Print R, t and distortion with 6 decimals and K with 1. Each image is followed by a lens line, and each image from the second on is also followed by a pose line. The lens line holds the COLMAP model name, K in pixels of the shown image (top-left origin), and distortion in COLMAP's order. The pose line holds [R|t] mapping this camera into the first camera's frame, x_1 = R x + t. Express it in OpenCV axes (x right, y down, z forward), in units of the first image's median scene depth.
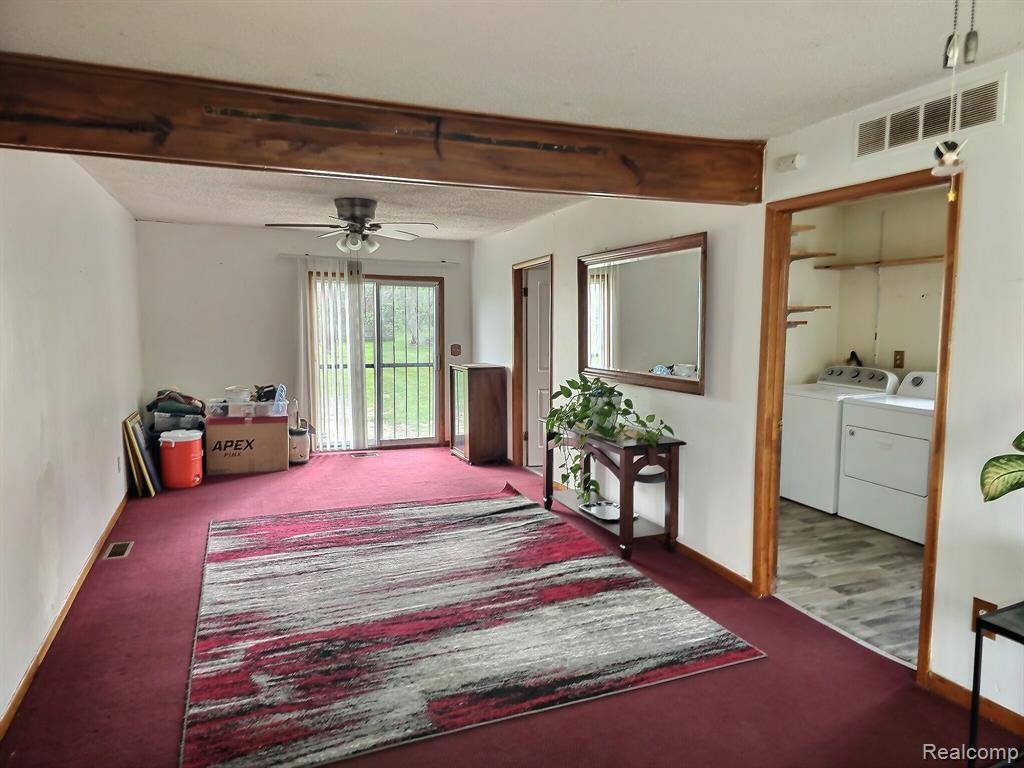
lens RADIAL K [[680.1, 0, 500.9], [0, 680.1, 387.0], [0, 0, 1]] dist [0.055785, -0.049204]
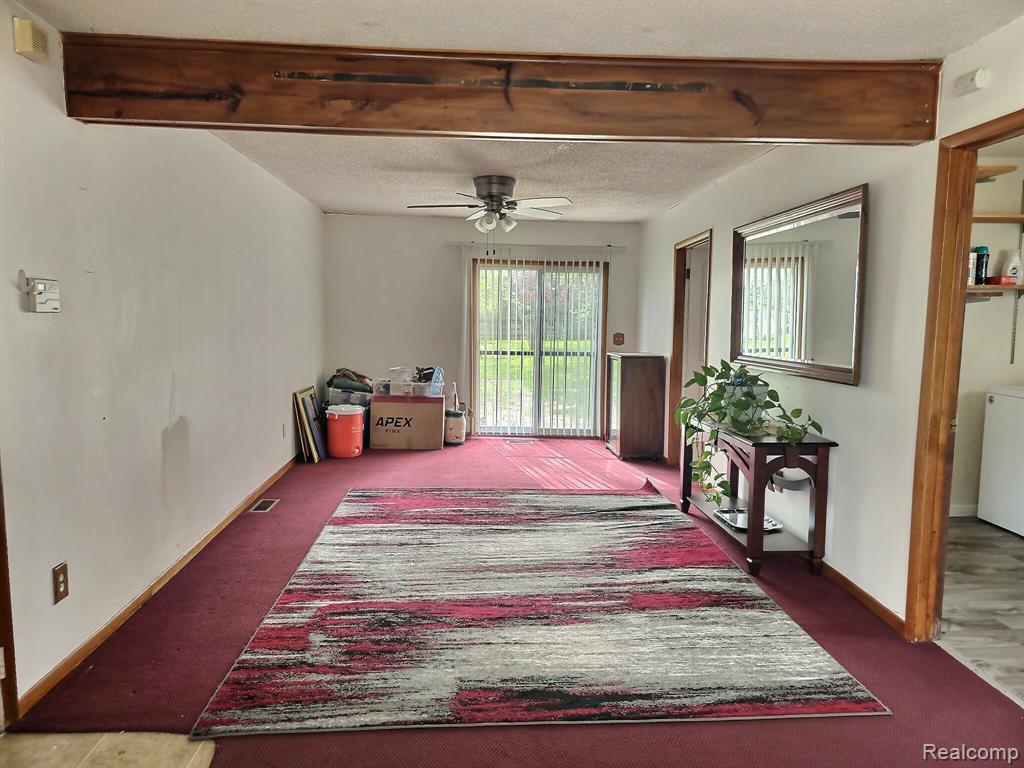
lens RADIAL K [[680.1, 0, 501.2], [0, 680.1, 387.1], [0, 0, 1]] dist [0.055785, -0.049204]
pose [[0.948345, 0.043280, -0.314274, 0.146139], [-0.043429, 0.999035, 0.006531, 0.025744], [0.314254, 0.007455, 0.949310, 0.085365]]
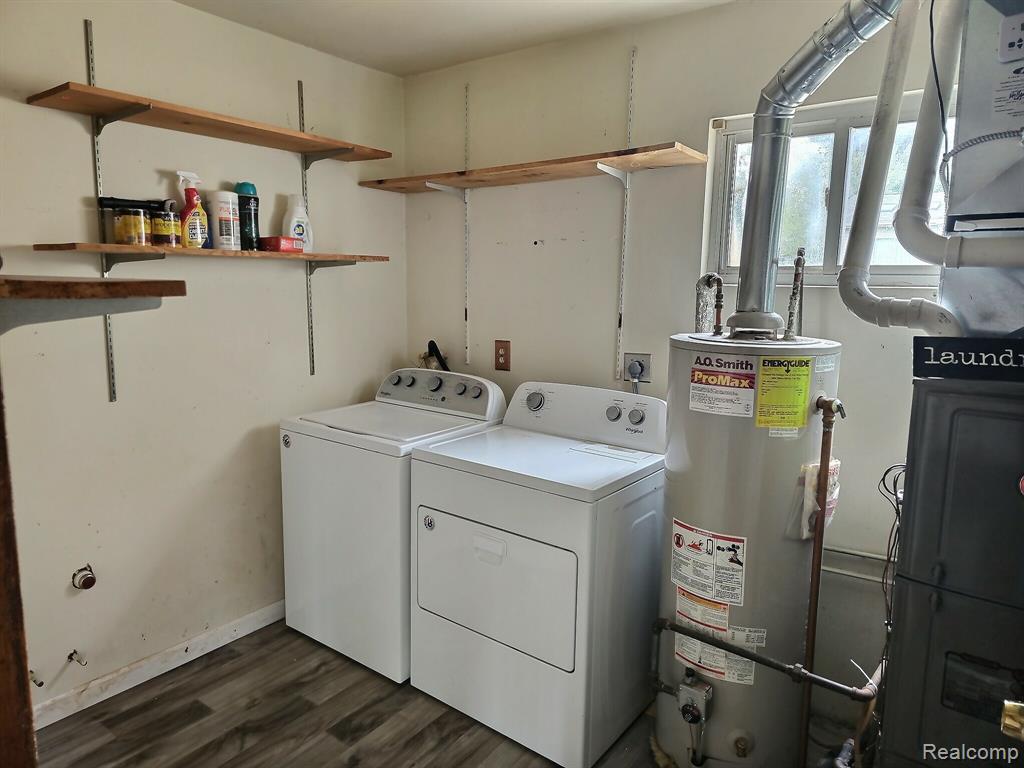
lens RADIAL K [[680.1, 0, 513.6], [0, 680.1, 381.7], [0, 0, 1]] dist [0.055785, -0.049204]
pose [[0.844847, -0.057429, 0.531916, 0.367650], [0.033296, 0.997939, 0.054859, -0.064060], [-0.533970, -0.028637, 0.845018, 0.670447]]
